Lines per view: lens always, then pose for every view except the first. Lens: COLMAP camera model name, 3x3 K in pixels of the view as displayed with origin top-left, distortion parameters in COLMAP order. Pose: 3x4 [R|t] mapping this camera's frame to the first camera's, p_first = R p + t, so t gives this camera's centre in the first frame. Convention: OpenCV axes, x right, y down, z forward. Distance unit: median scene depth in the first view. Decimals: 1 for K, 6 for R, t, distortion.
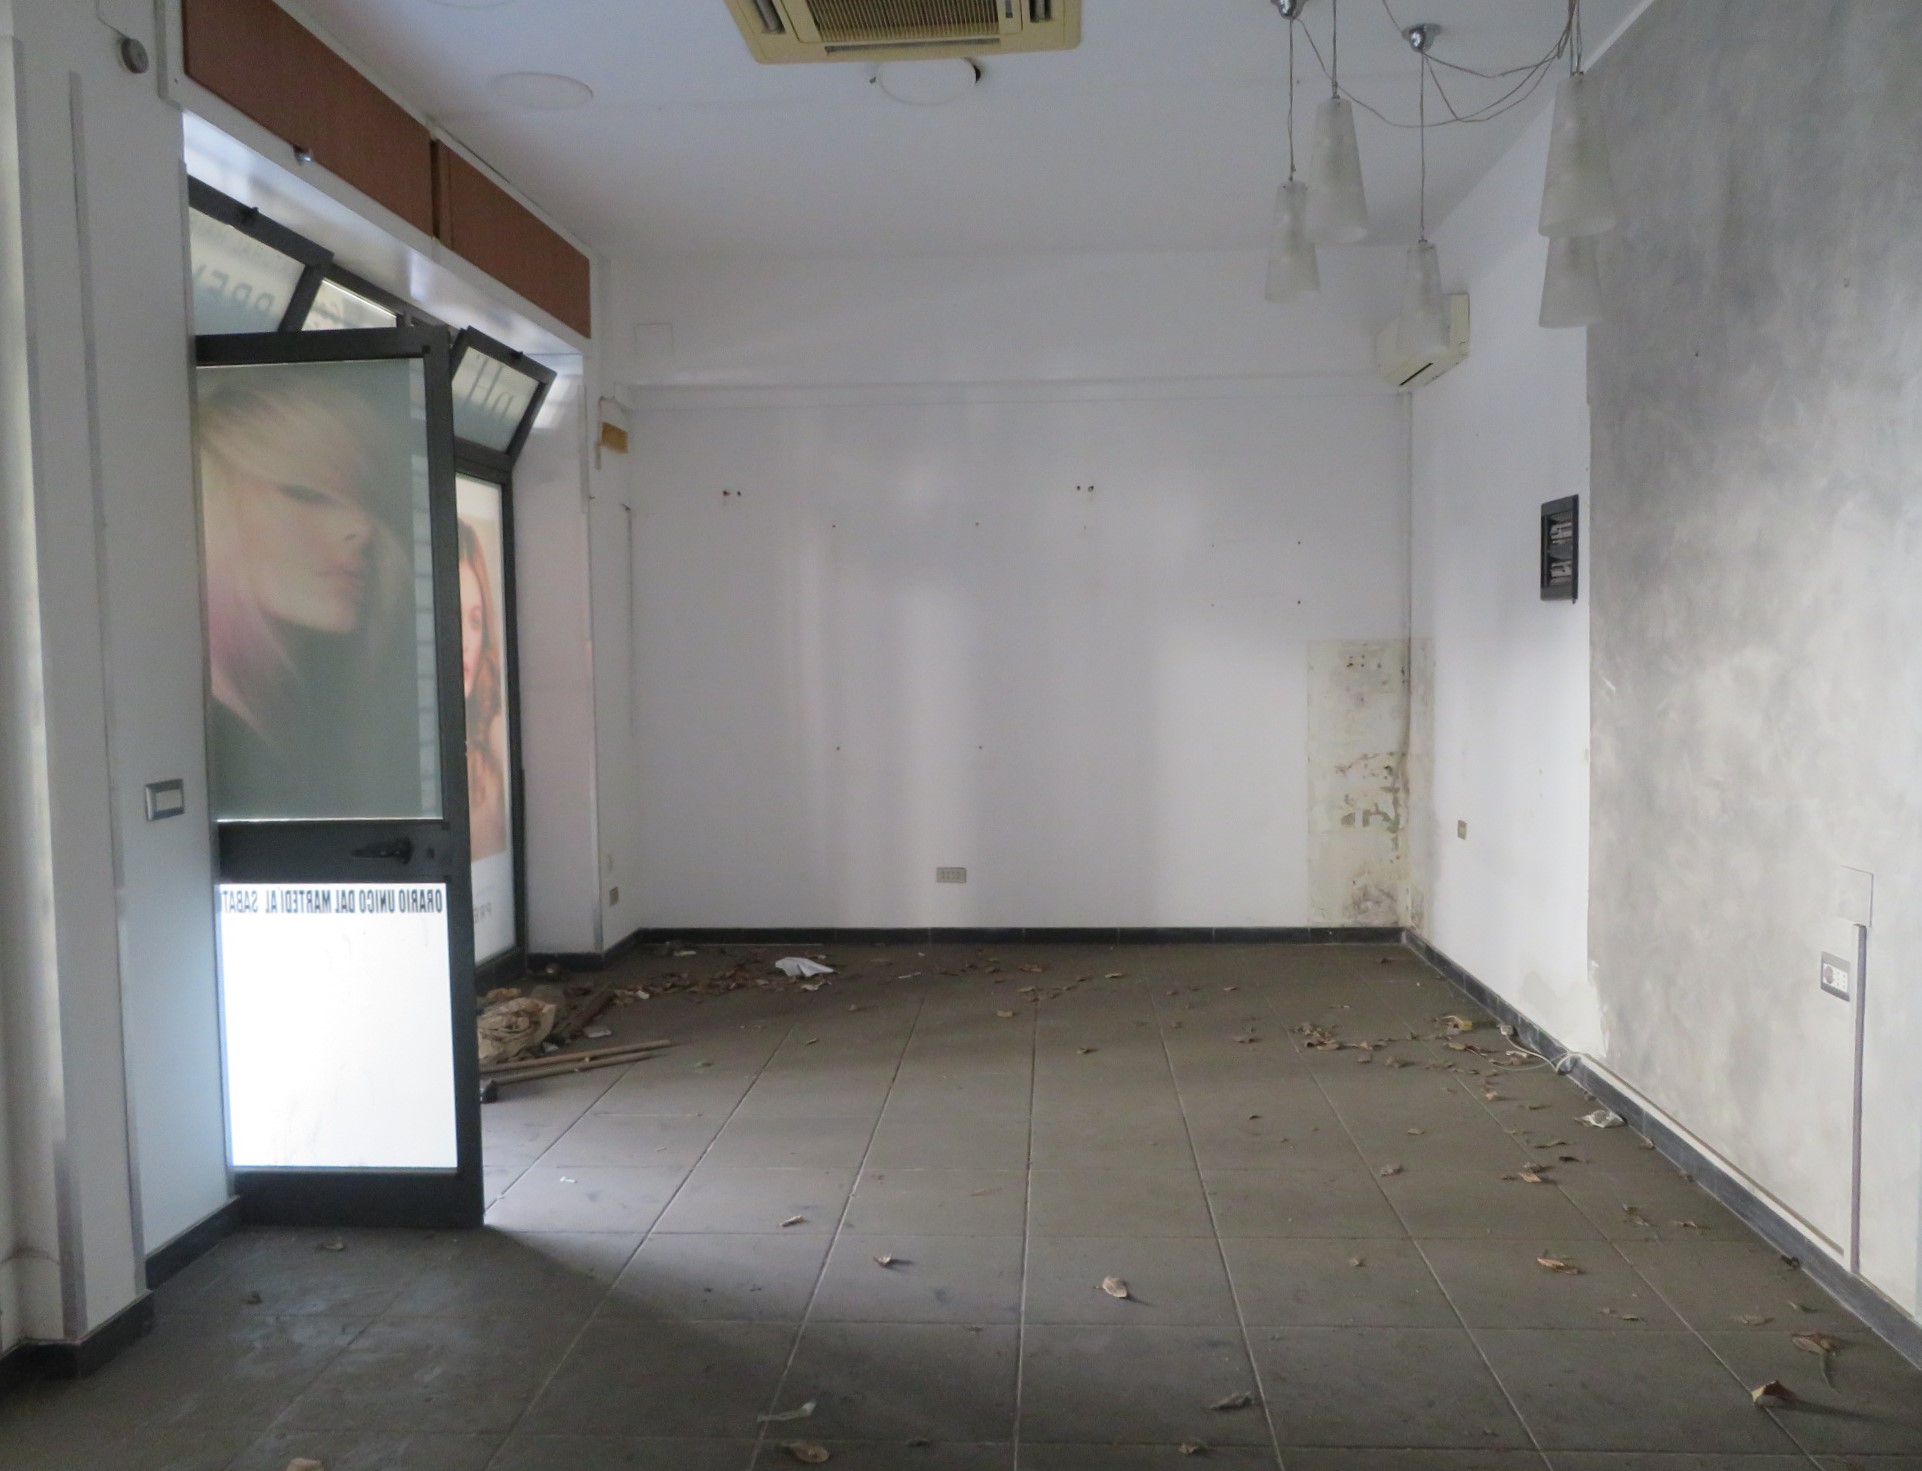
lens RADIAL K [[1459.3, 0, 961.0], [0, 1459.3, 735.5], [0, 0, 1]] dist [-0.005959, -0.008885]
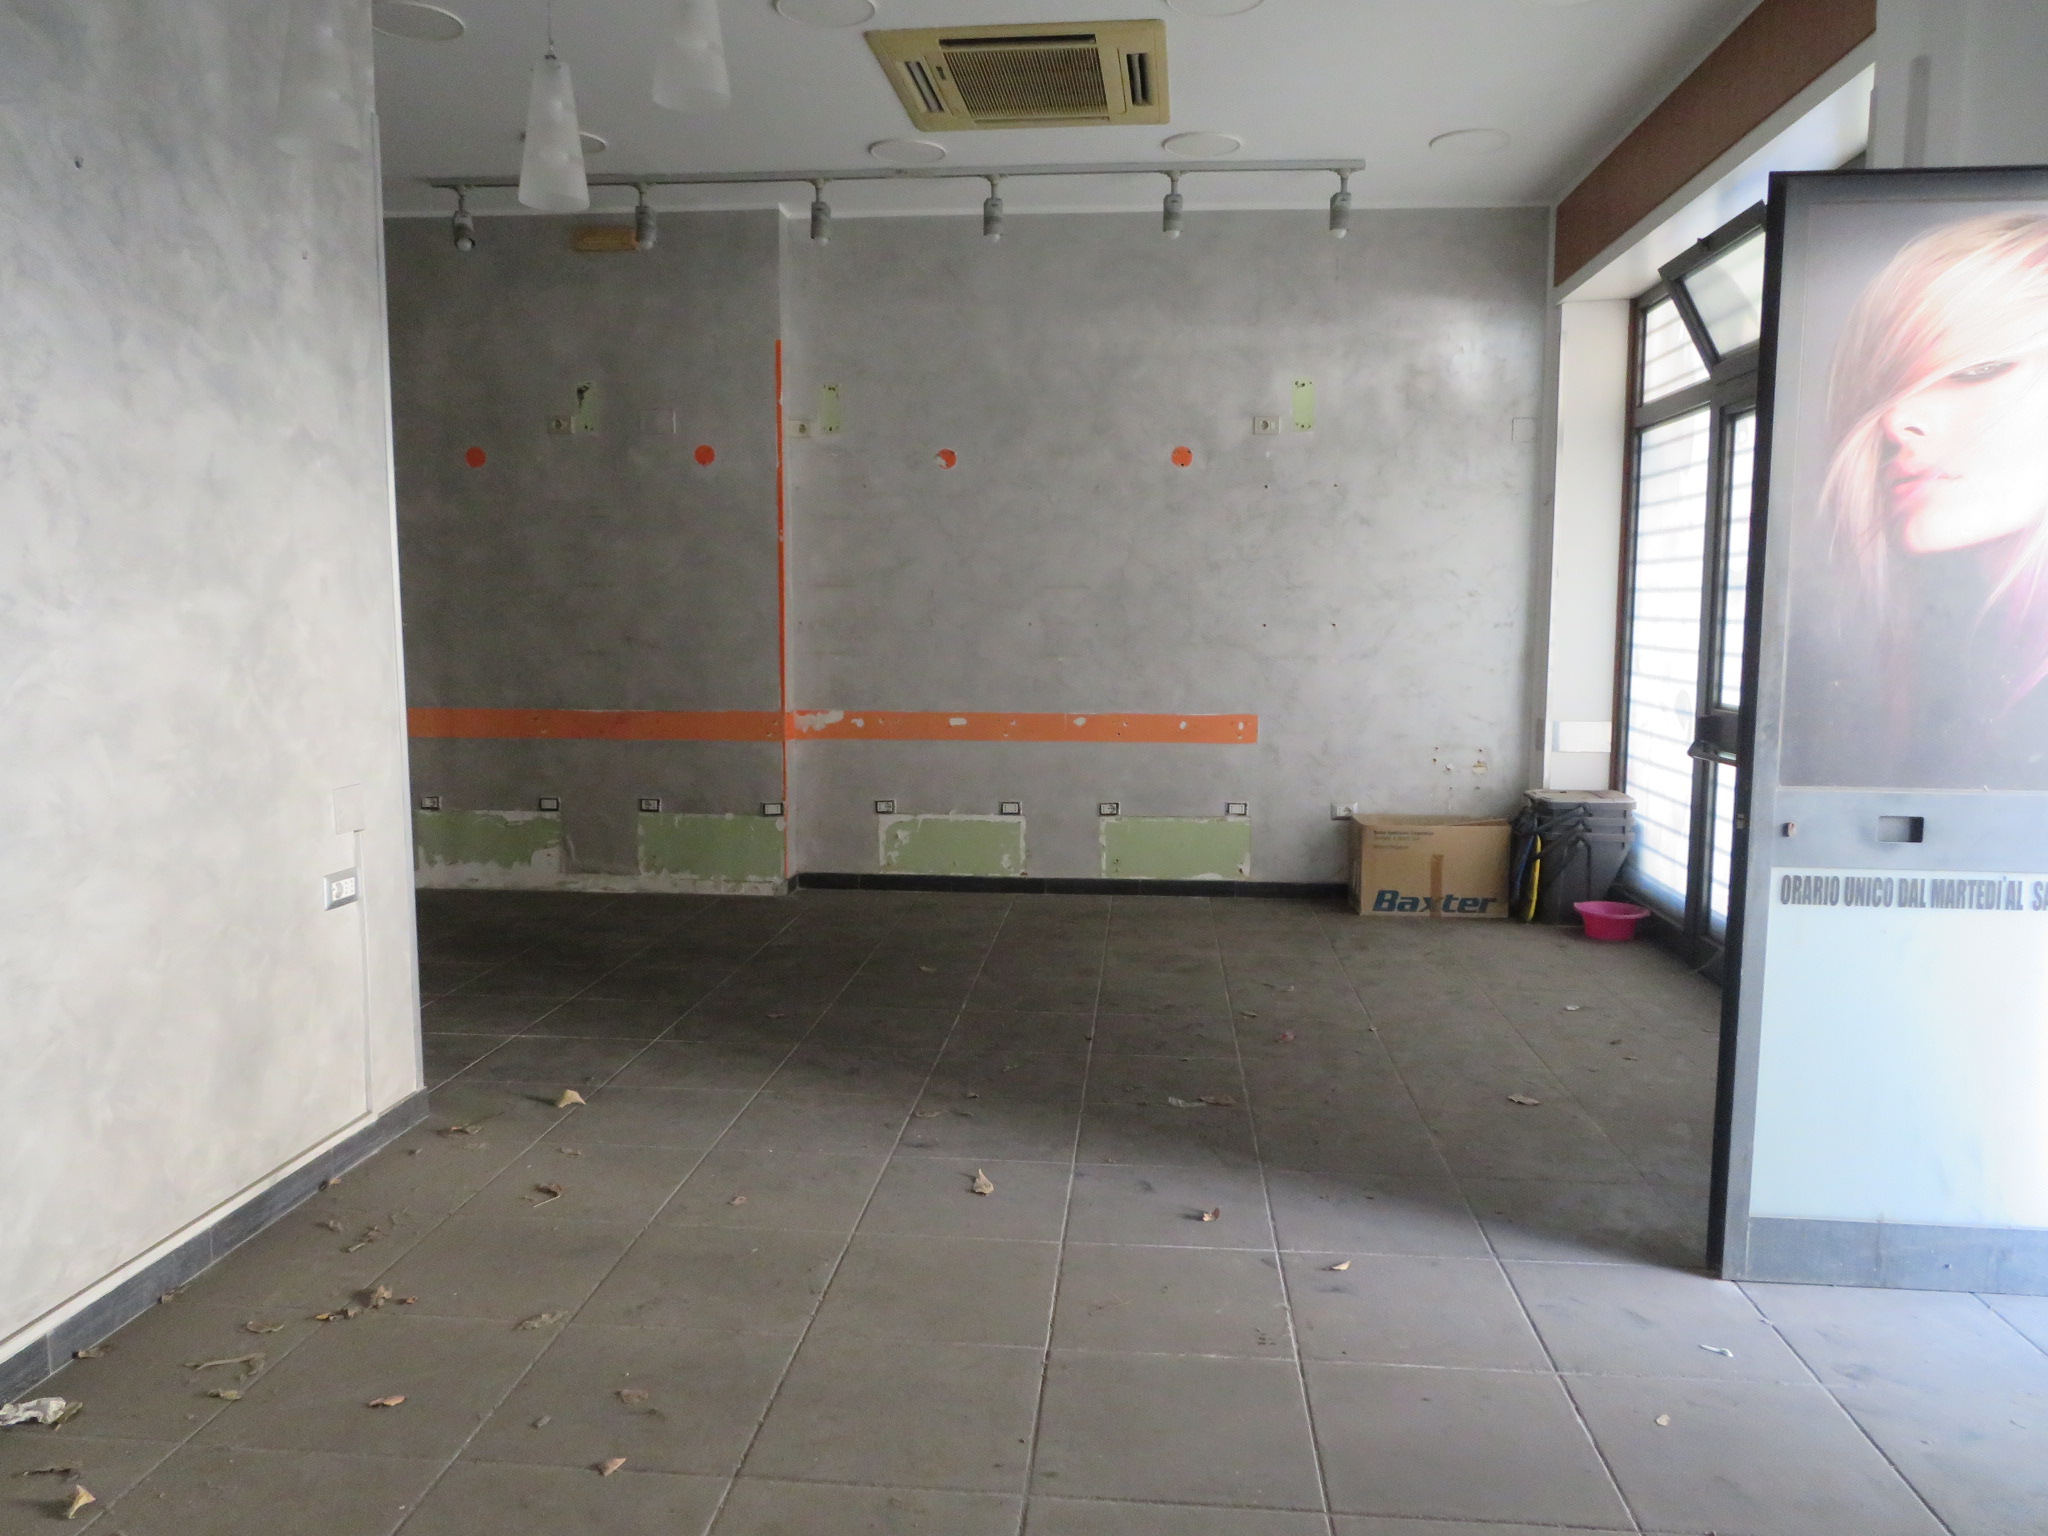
lens RADIAL K [[1457.8, 0, 1024.0], [0, 1457.8, 768.0], [0, 0, 1]] dist [-0.005306, -0.000940]
pose [[-0.999595, 0.004623, 0.028069, 0.039011], [0.009120, 0.986700, 0.162295, -0.085171], [-0.026946, 0.162485, -0.986343, 1.723151]]
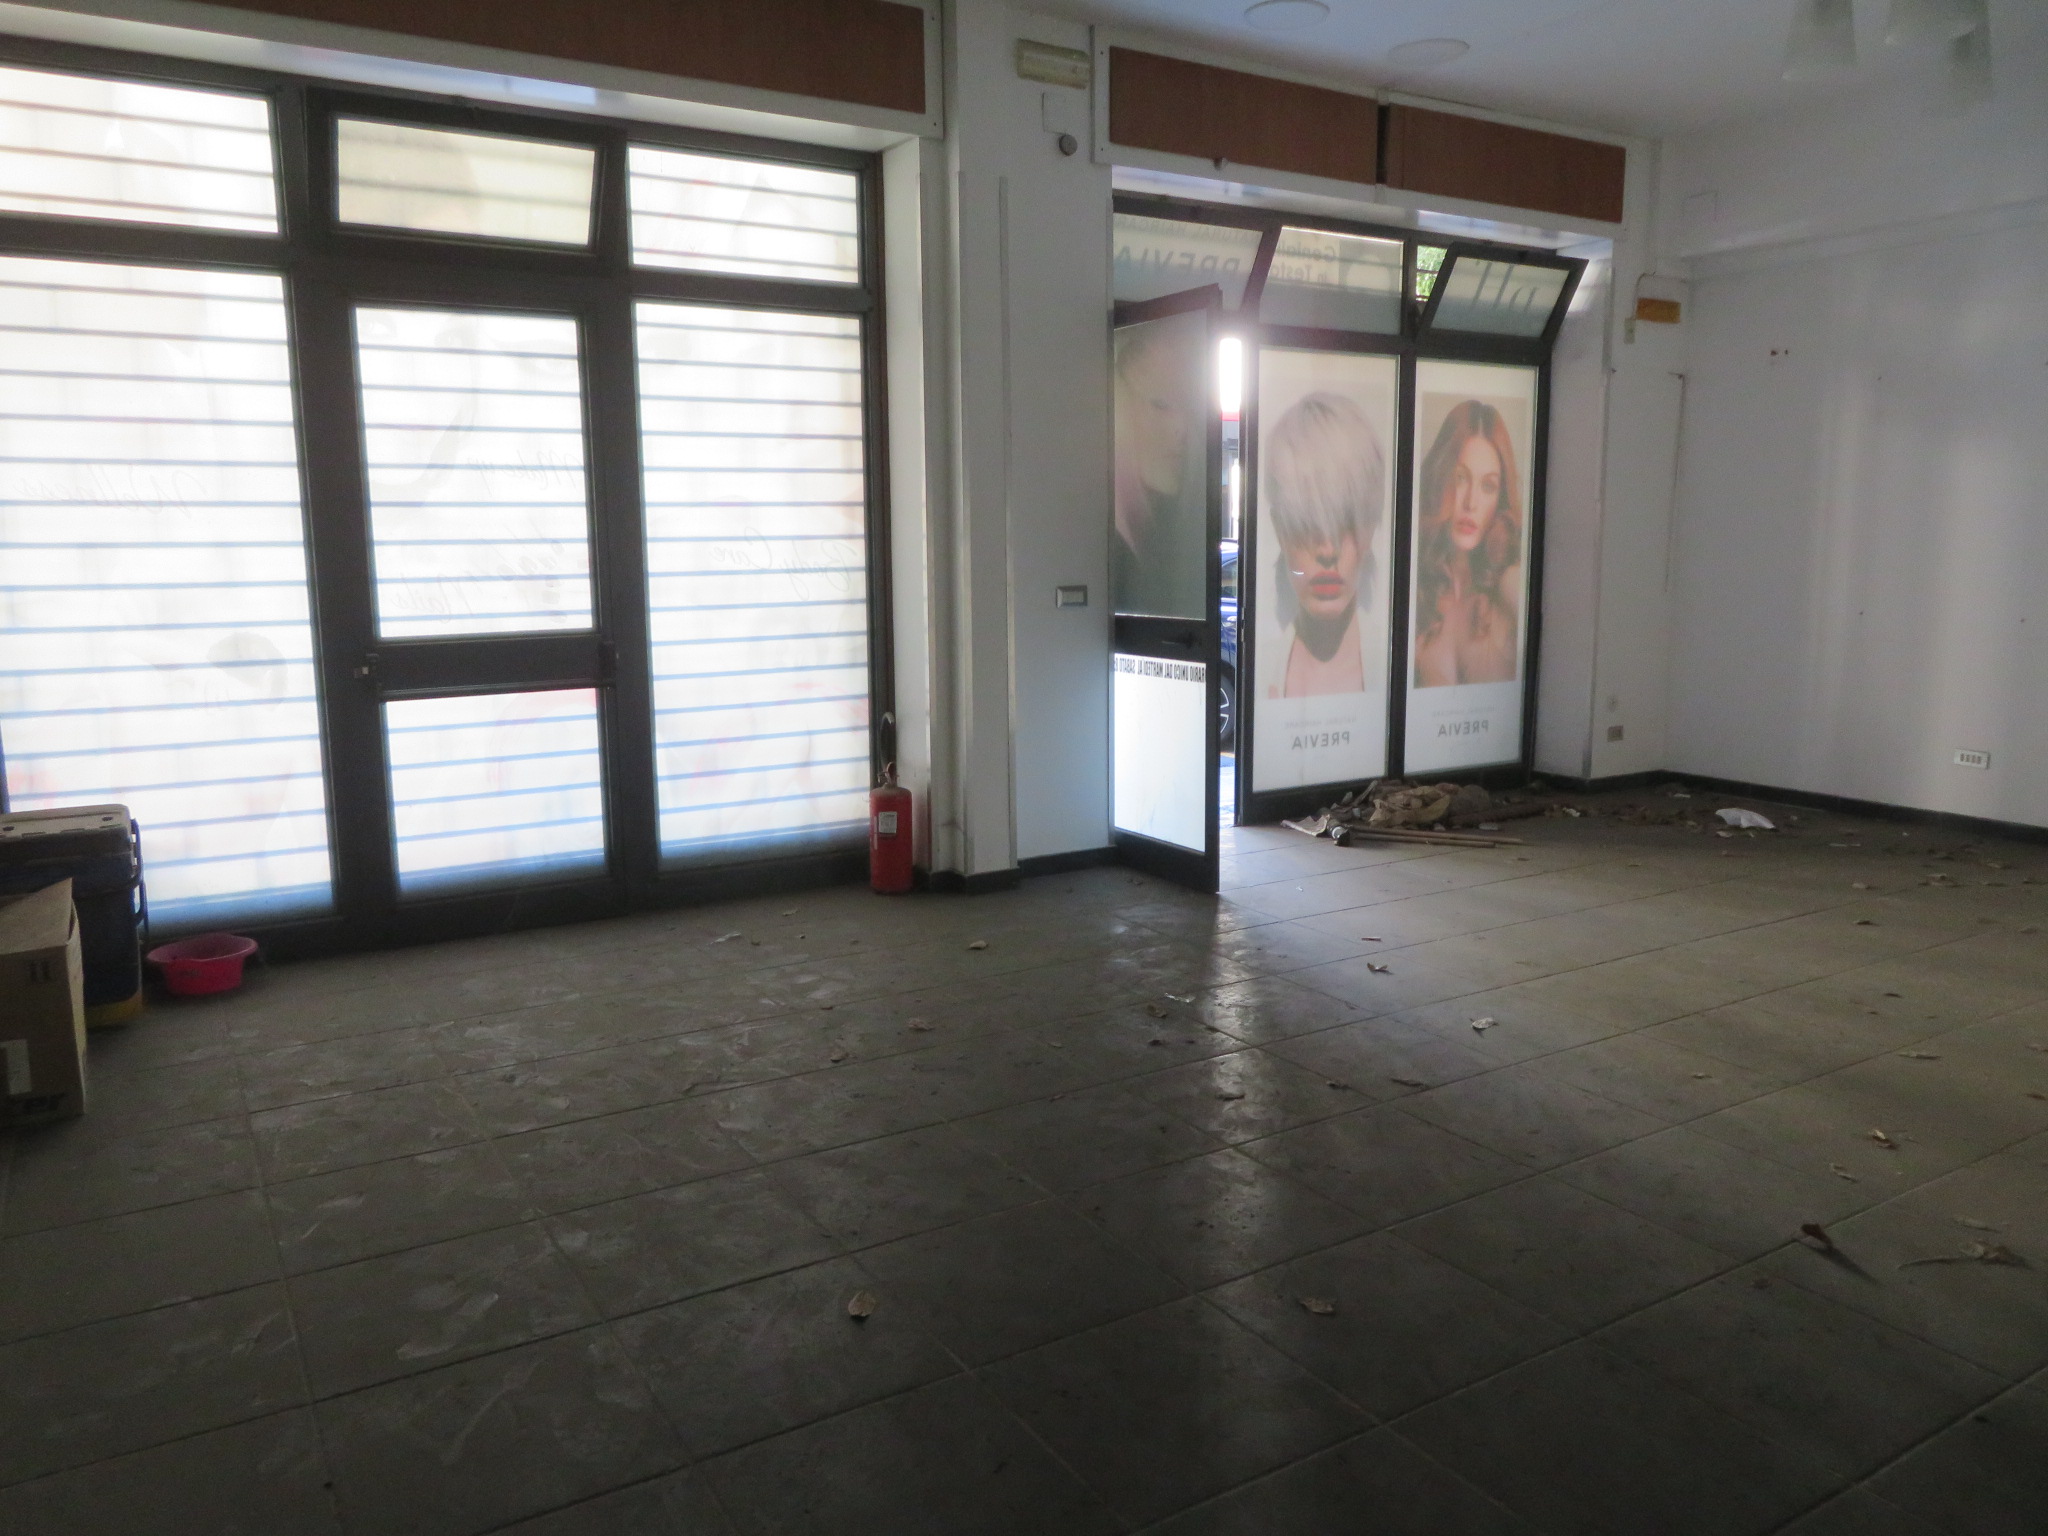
lens RADIAL K [[1457.8, 0, 1024.0], [0, 1457.8, 768.0], [0, 0, 1]] dist [-0.005306, -0.000940]
pose [[0.569820, 0.139117, -0.809908, 0.736352], [-0.048680, 0.989550, 0.135724, 0.012294], [0.820326, -0.037911, 0.570638, -0.017638]]
